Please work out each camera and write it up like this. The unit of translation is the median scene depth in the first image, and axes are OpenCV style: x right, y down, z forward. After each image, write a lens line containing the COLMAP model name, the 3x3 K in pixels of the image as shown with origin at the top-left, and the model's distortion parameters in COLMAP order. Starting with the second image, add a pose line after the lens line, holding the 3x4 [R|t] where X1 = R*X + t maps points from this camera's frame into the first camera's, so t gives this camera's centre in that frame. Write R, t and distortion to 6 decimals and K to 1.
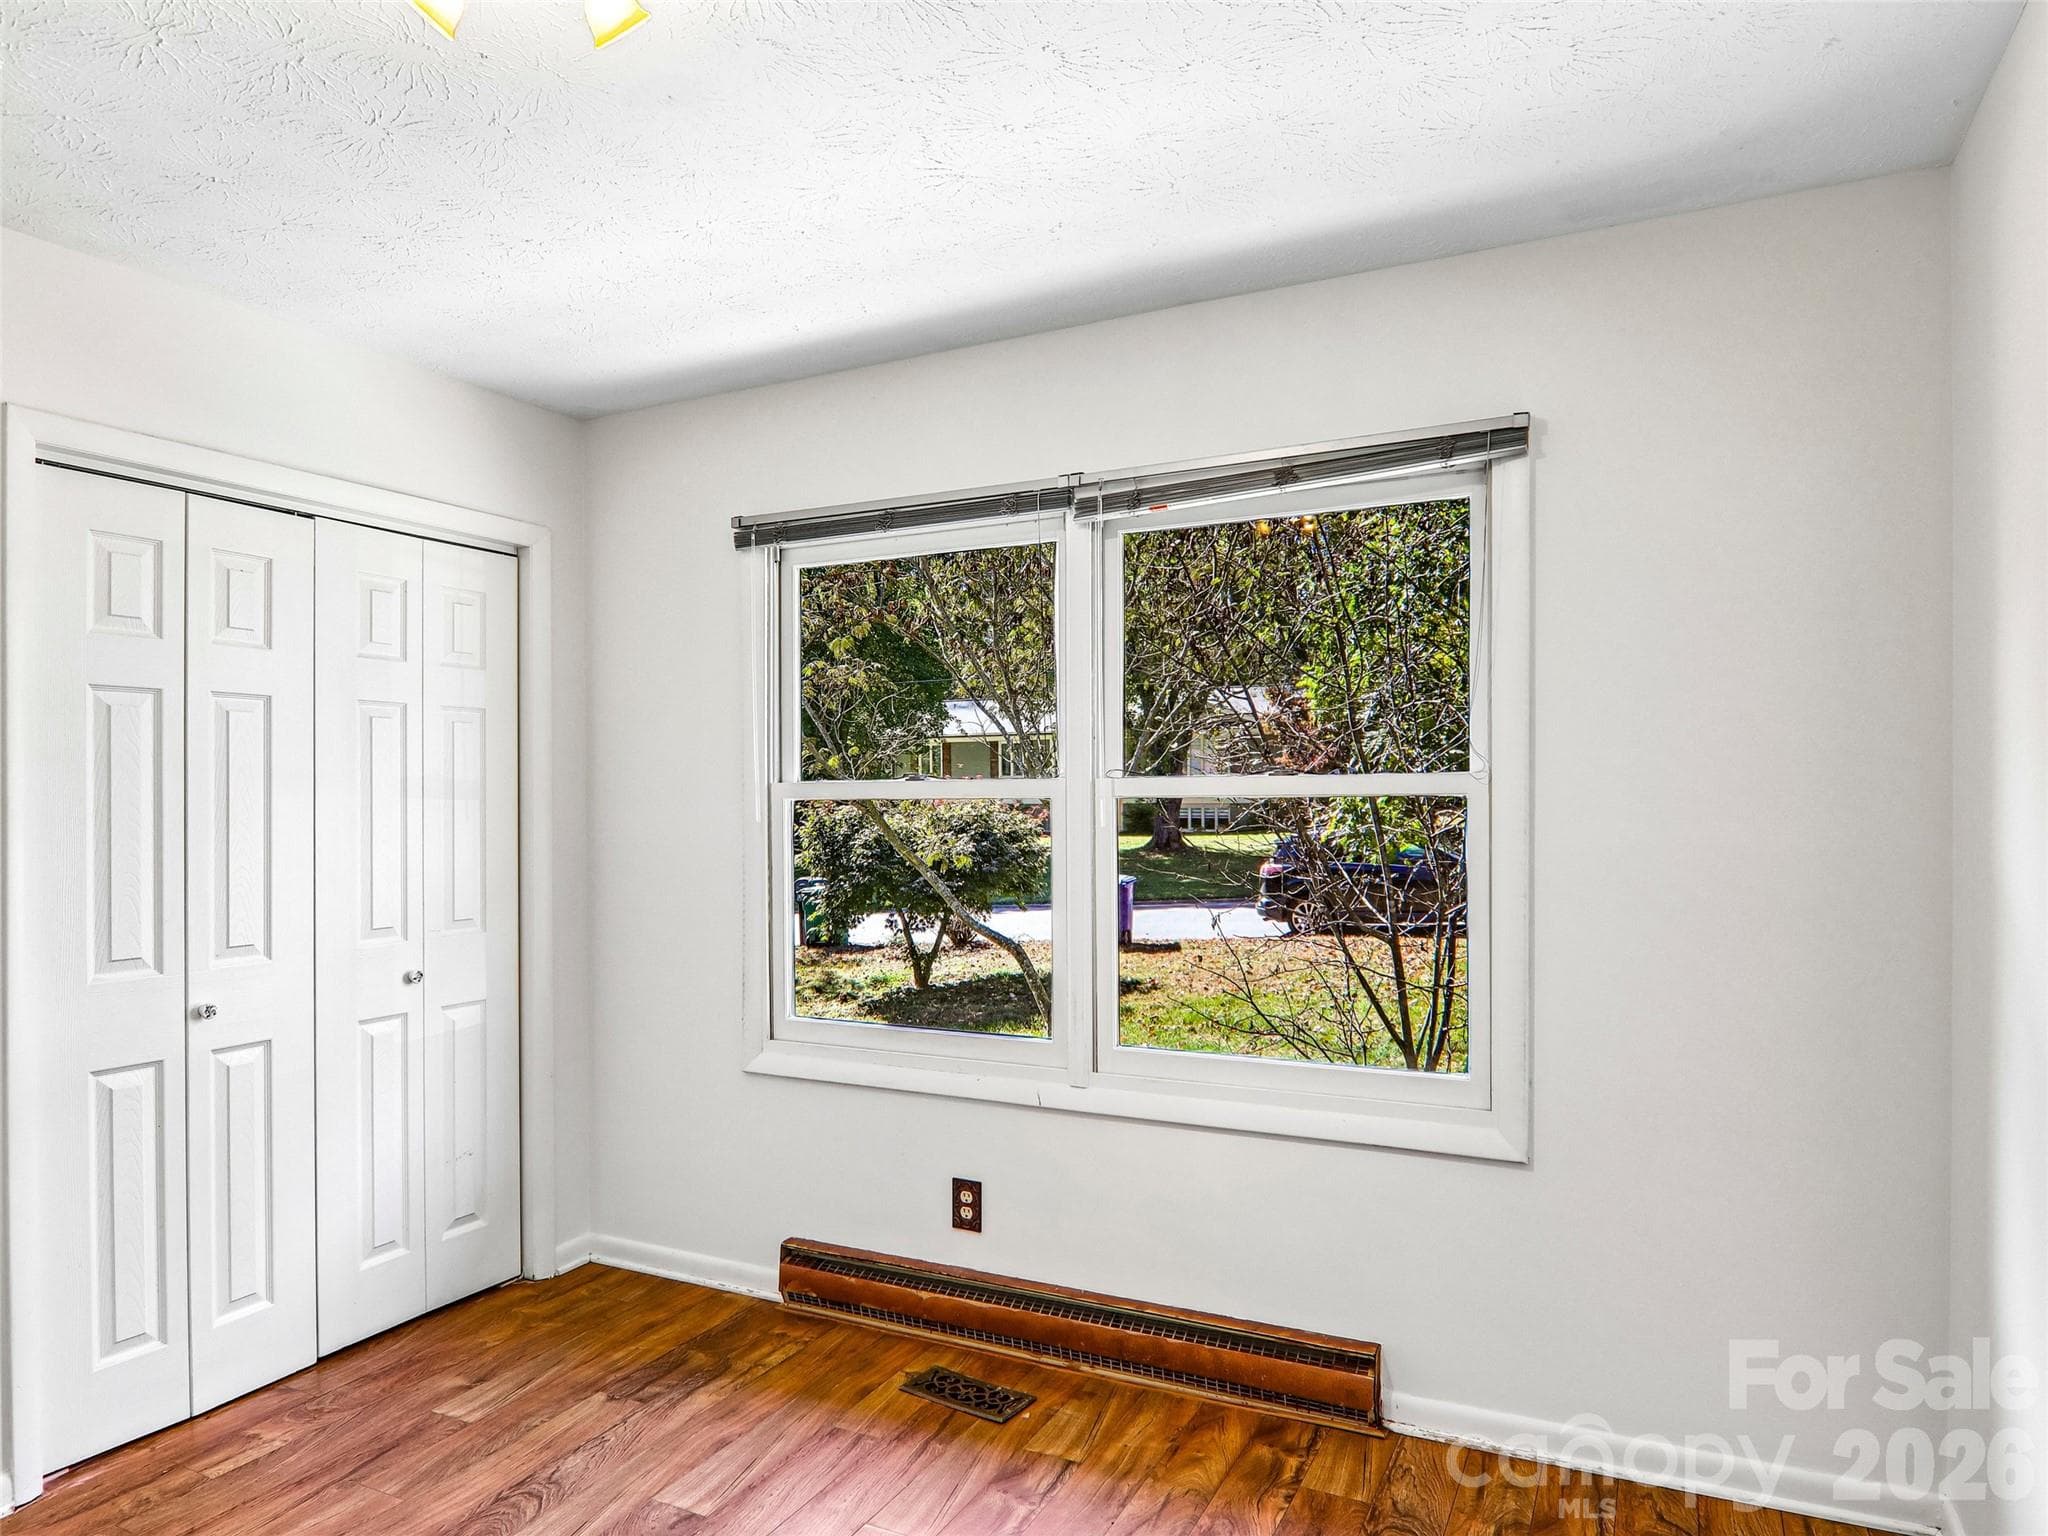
lens RADIAL K [[1287.9, 0, 1022.5], [0, 1287.9, 777.0], [0, 0, 1]] dist [0.005286, -0.017516]
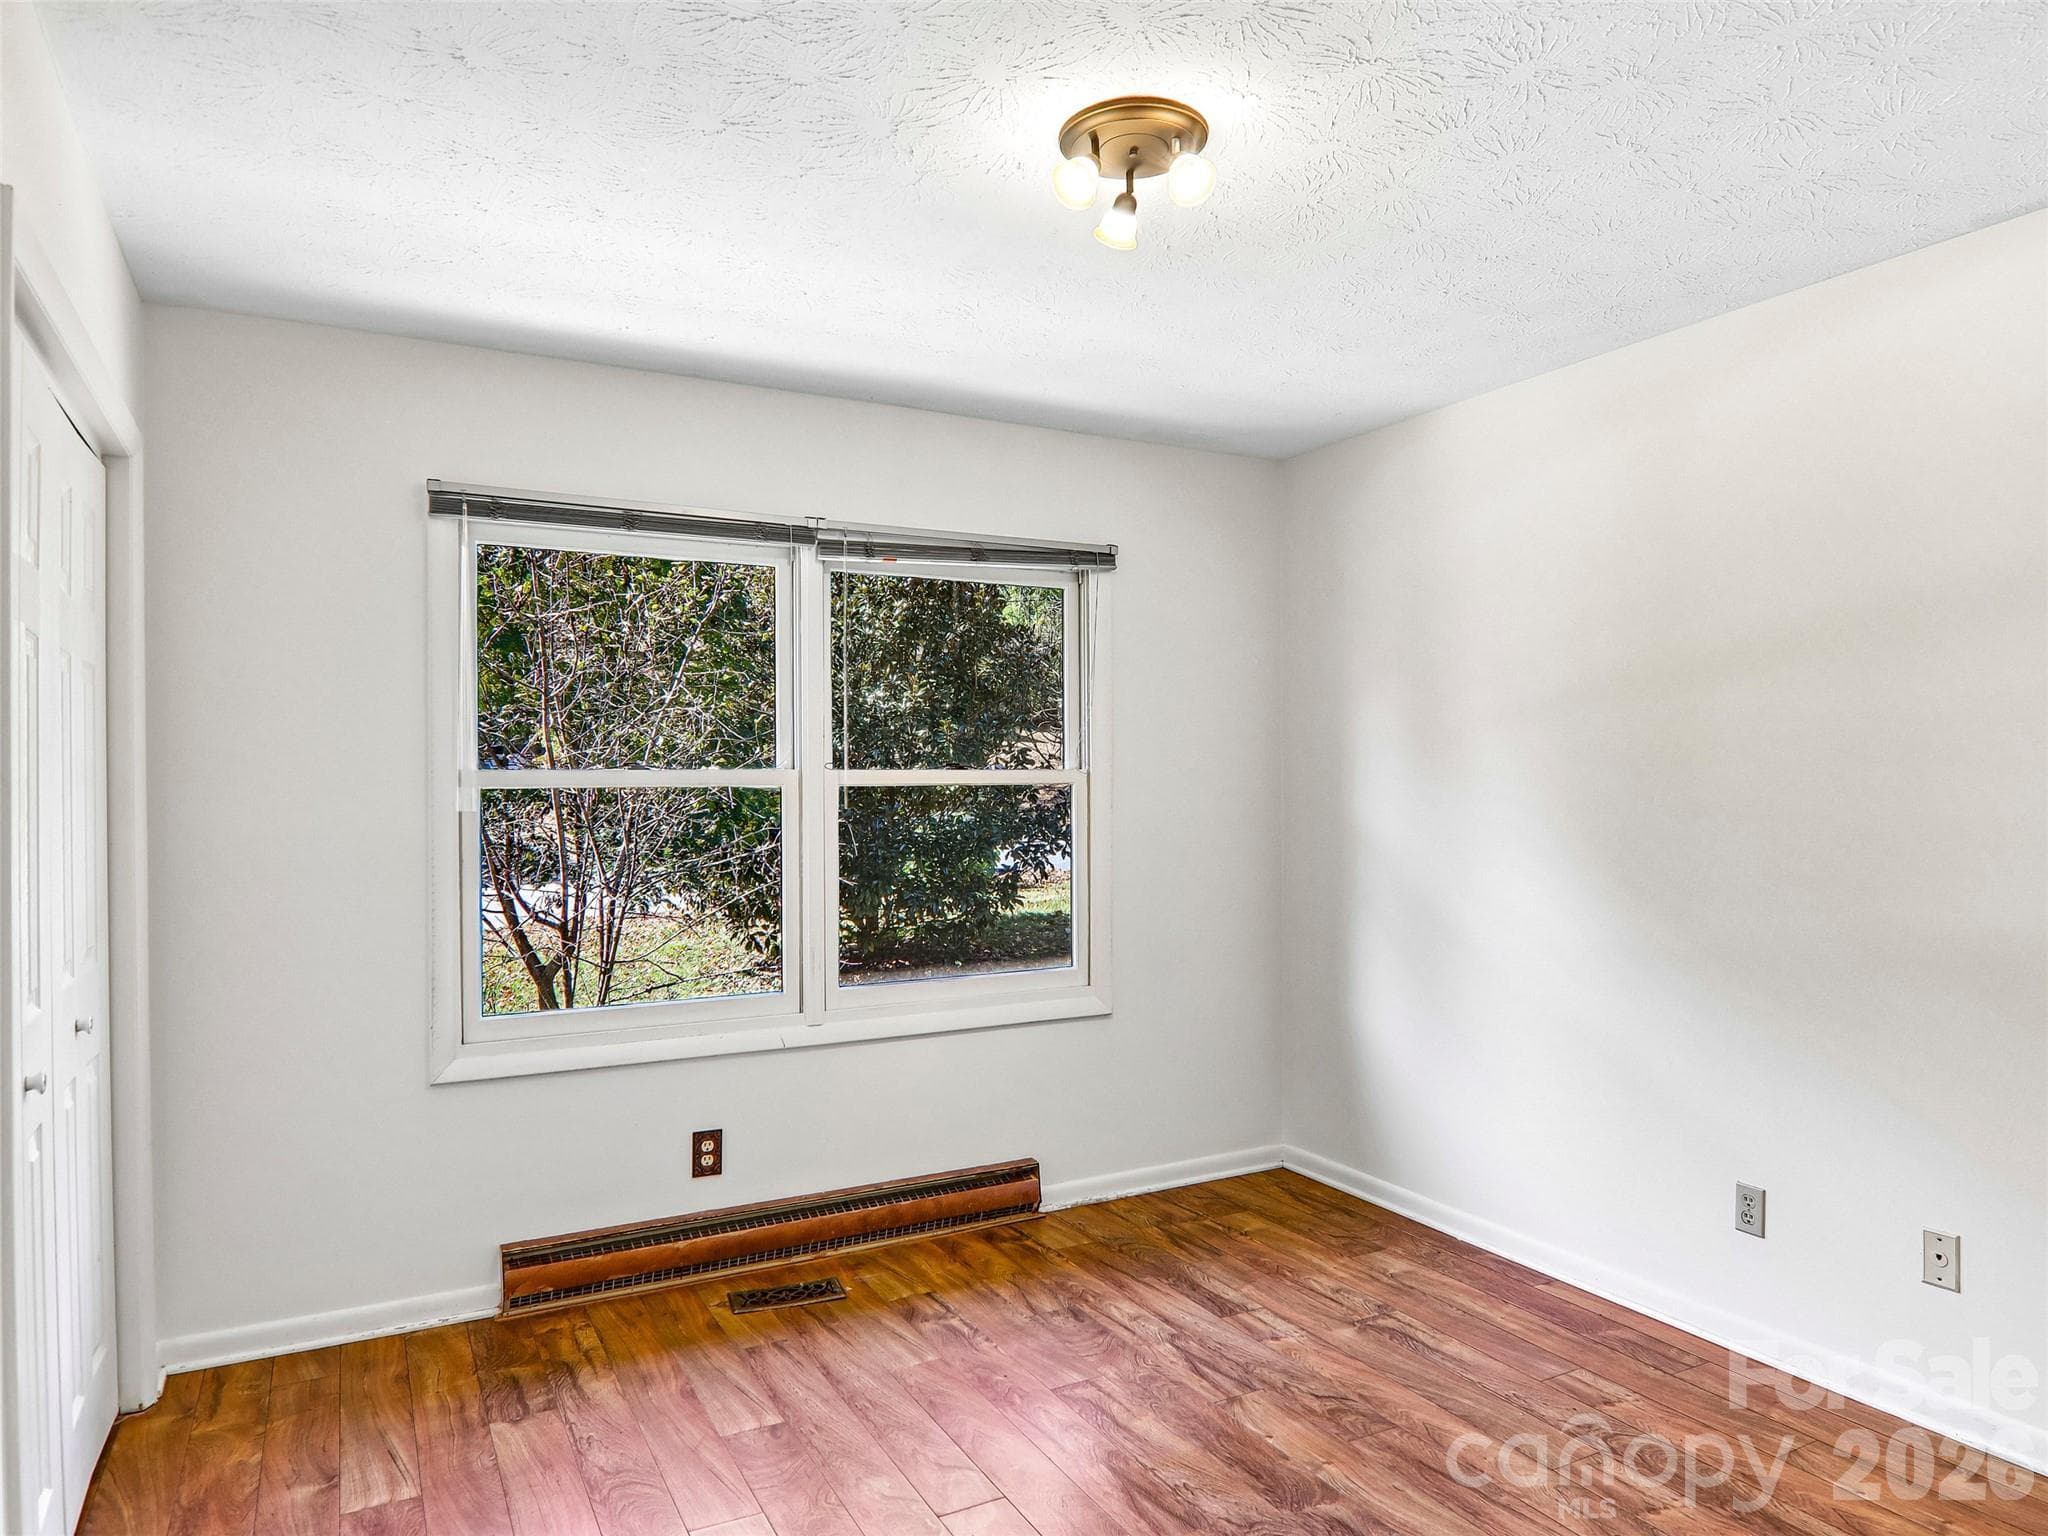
lens RADIAL K [[1287.9, 0, 1027.4], [0, 1287.9, 773.9], [0, 0, 1]] dist [0.005286, -0.017516]
pose [[0.566219, 0.015747, 0.824105, -0.844276], [-0.005231, 0.999866, -0.015511, 0.023330], [-0.824239, 0.004472, 0.566225, 0.152931]]
